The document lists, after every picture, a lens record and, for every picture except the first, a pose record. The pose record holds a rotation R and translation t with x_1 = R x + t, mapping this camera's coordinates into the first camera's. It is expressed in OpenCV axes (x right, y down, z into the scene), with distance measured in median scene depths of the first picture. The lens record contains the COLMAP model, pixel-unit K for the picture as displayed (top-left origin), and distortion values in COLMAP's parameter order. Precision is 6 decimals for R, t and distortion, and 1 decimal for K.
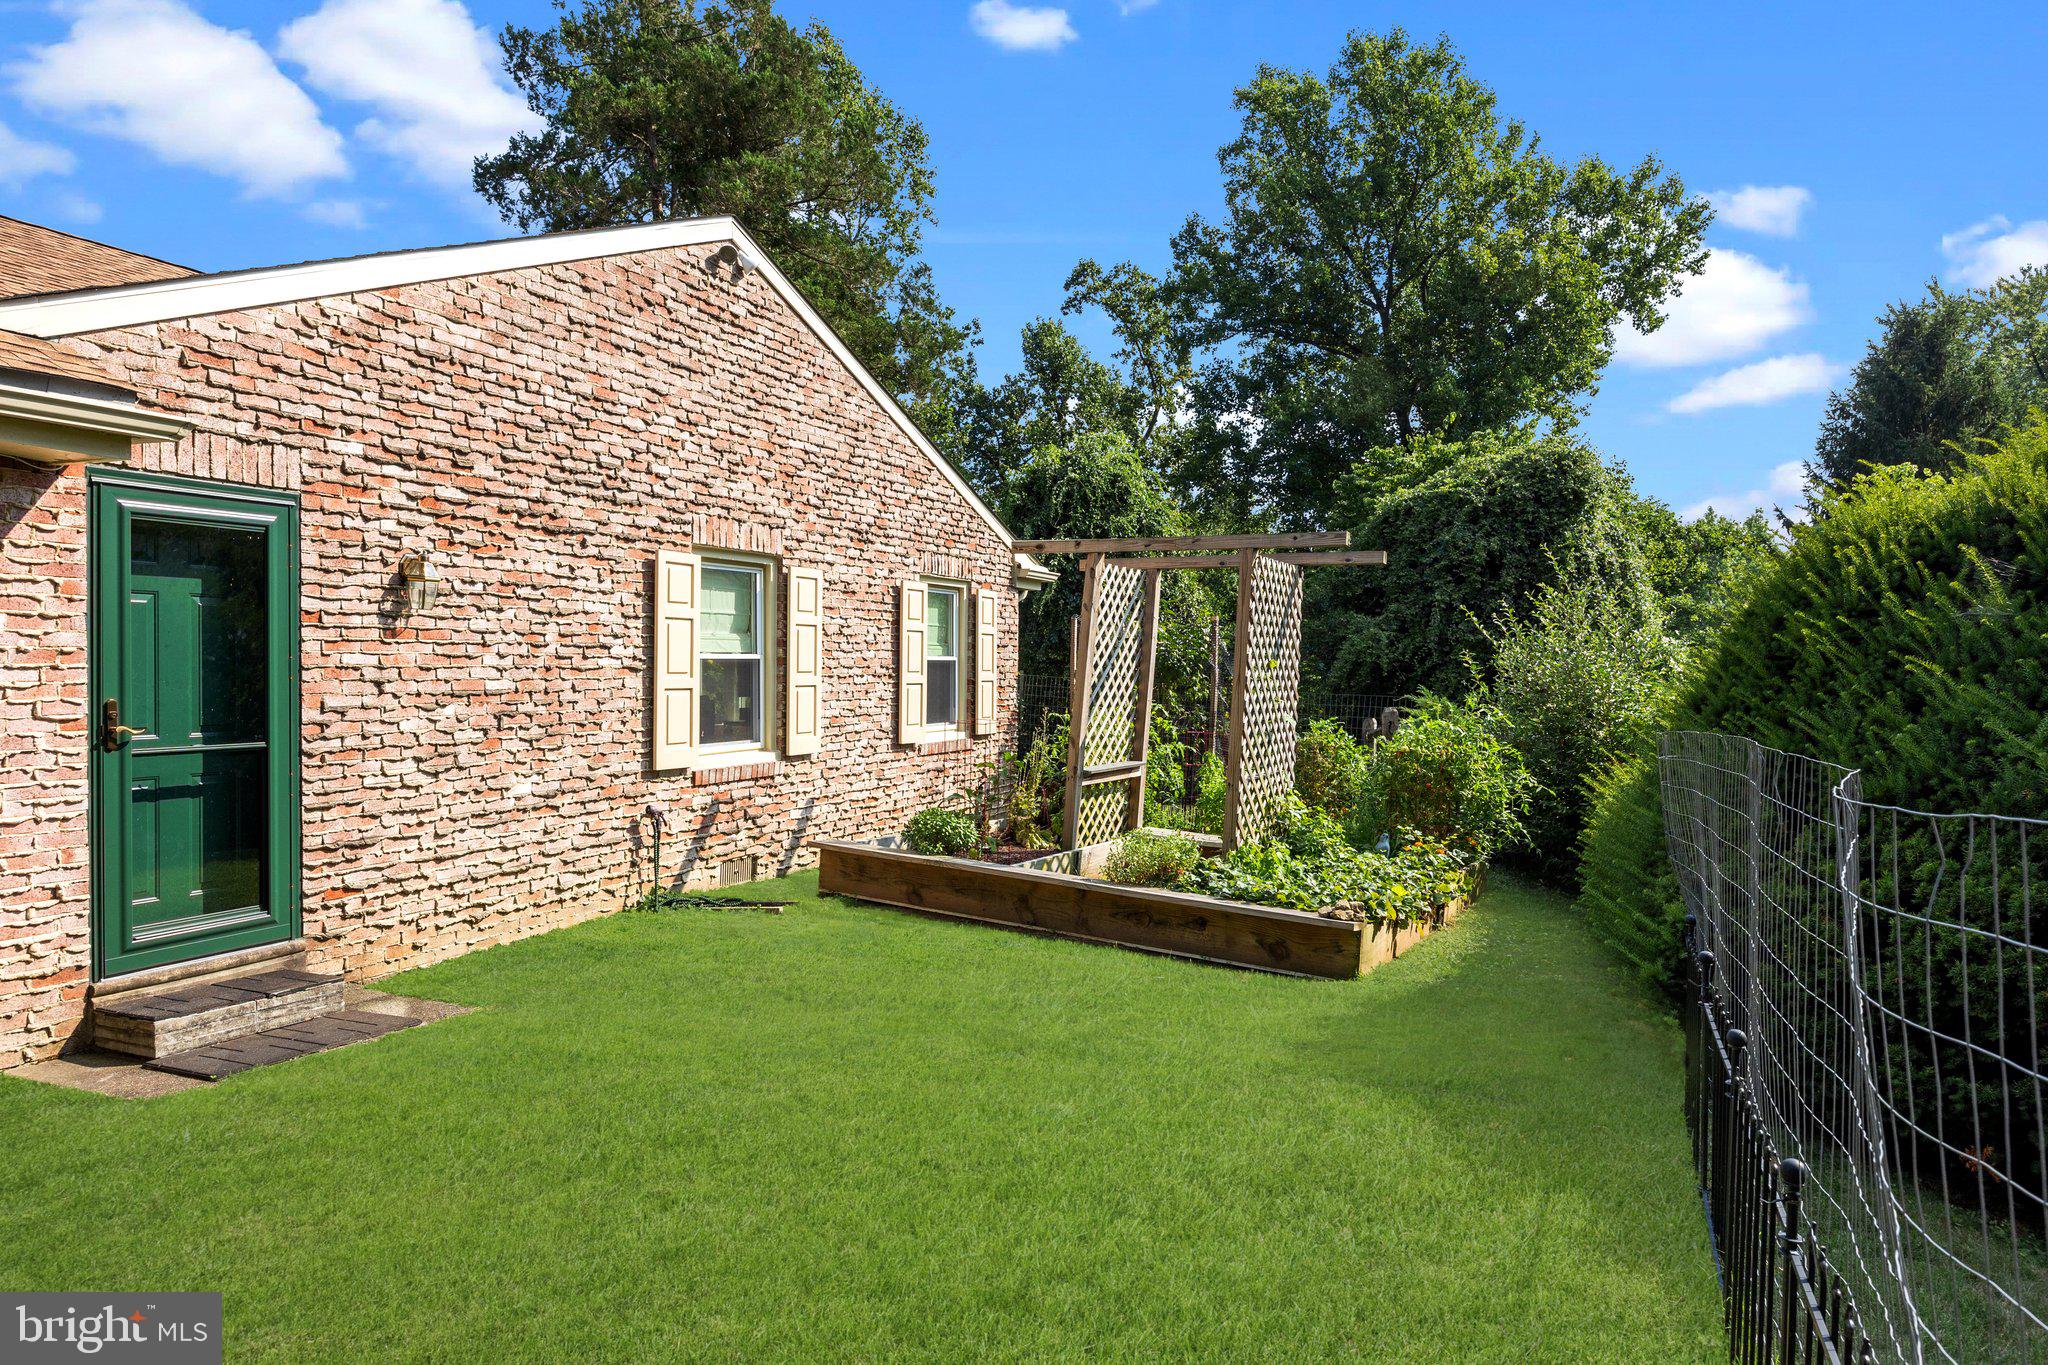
lens RADIAL K [[1251.0, 0, 1023.0], [0, 1251.0, 689.8], [0, 0, 1]] dist [0.002621, 0.000729]
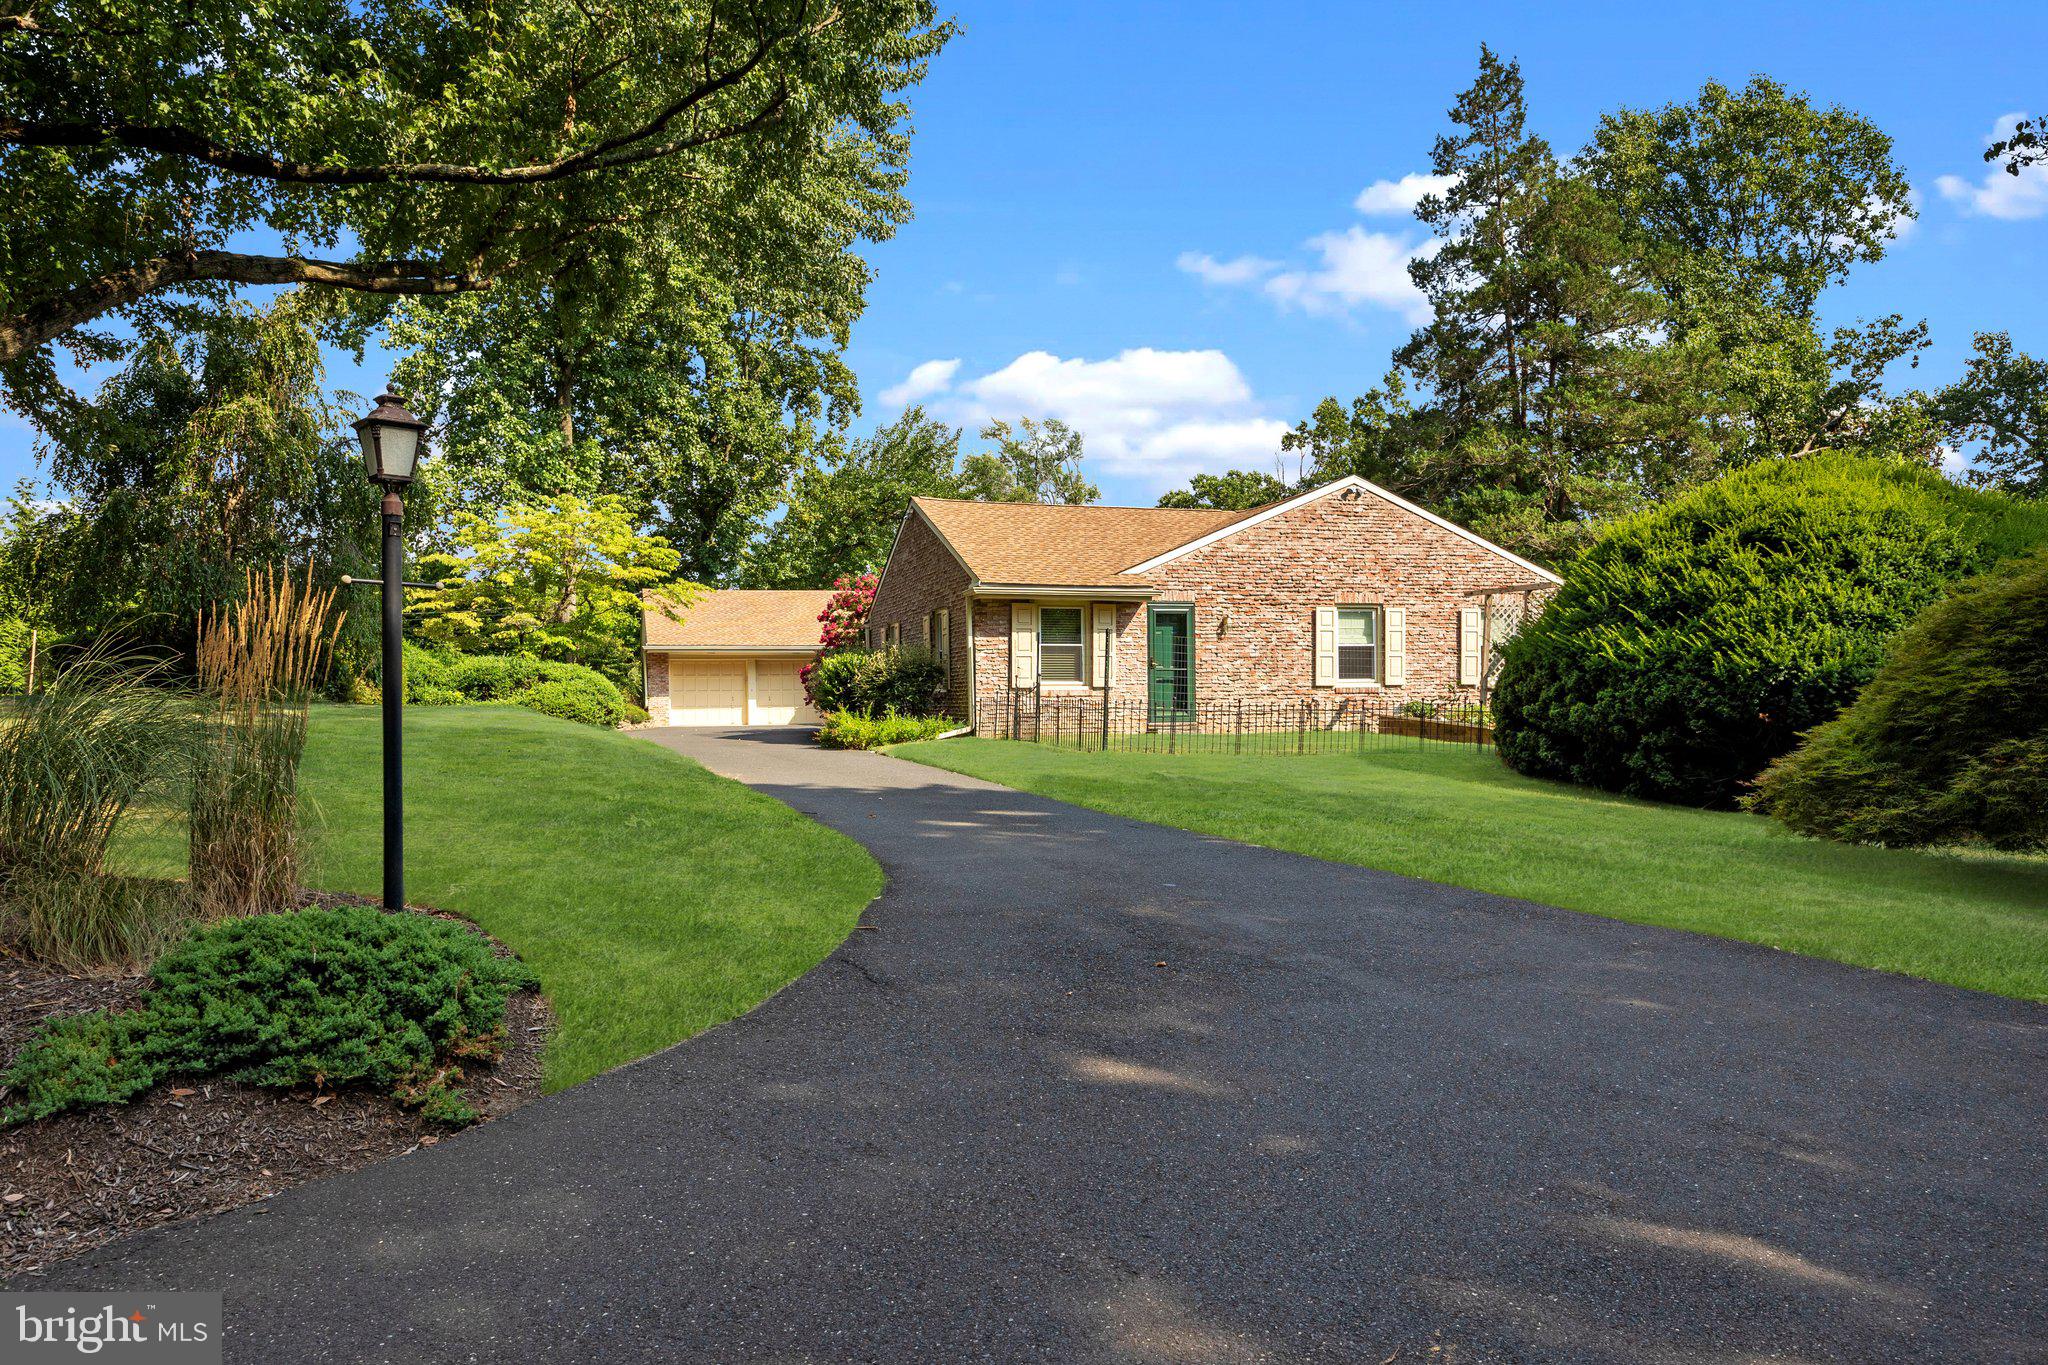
lens RADIAL K [[1353.2, 0, 1023.4], [0, 1353.2, 689.5], [0, 0, 1]] dist [-0.000165, -0.000177]
pose [[0.692168, -0.023484, -0.721354, 1.400442], [0.003536, 0.999569, -0.029149, 0.154944], [0.721728, 0.017626, 0.691953, -1.528153]]
